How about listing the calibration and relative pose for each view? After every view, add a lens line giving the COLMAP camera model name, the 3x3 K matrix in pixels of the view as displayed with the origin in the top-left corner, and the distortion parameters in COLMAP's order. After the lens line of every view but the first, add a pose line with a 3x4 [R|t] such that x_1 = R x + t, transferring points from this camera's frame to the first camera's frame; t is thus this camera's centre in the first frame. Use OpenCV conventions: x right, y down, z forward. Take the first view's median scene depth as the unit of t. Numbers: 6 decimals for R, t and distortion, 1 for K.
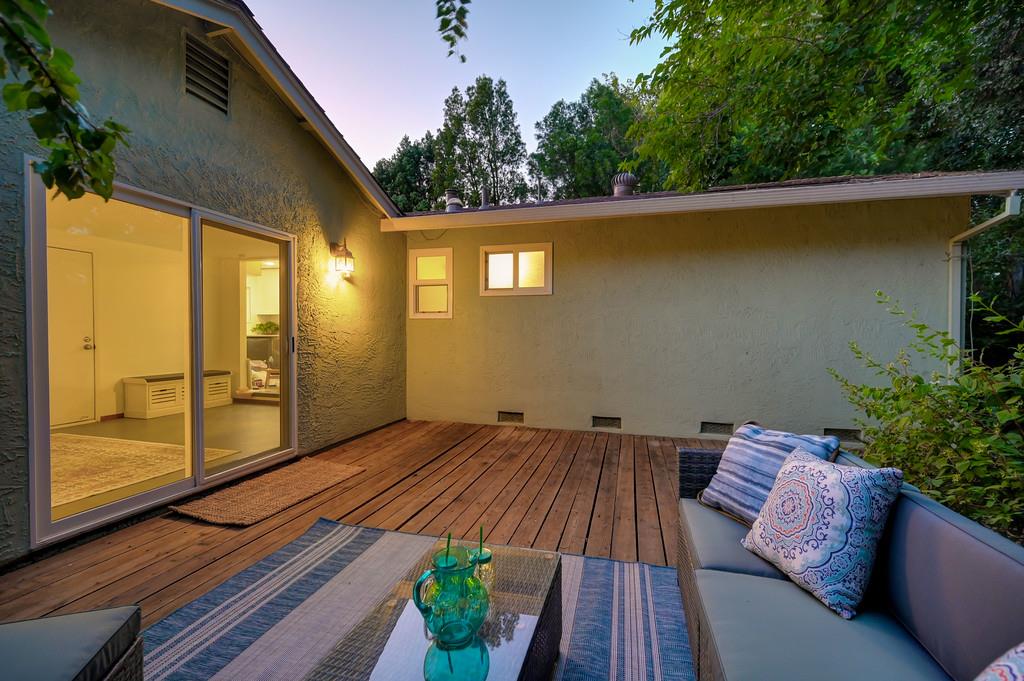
lens RADIAL K [[441.7, 0, 514.1], [0, 441.7, 341.3], [0, 0, 1]] dist [0.000535, -0.000122]
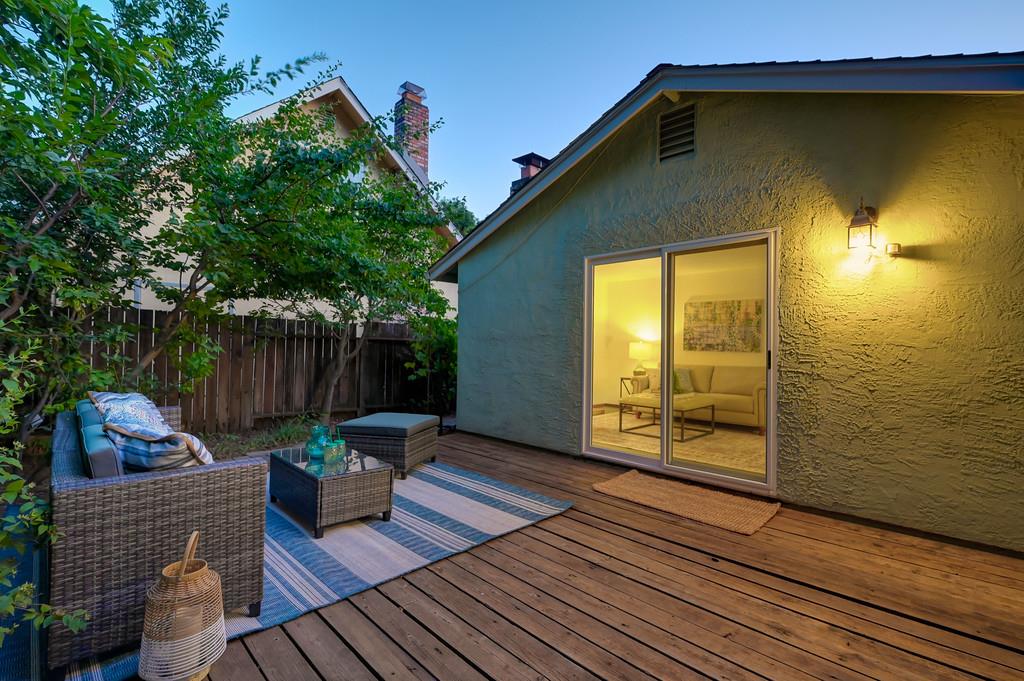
lens RADIAL K [[473.1, 0, 515.3], [0, 473.1, 340.1], [0, 0, 1]] dist [-0.001265, 0.000004]
pose [[-0.516202, -0.025610, -0.856084, 0.633216], [-0.031305, 0.999449, -0.011022, -0.005732], [0.855895, 0.021110, -0.516719, 1.301455]]
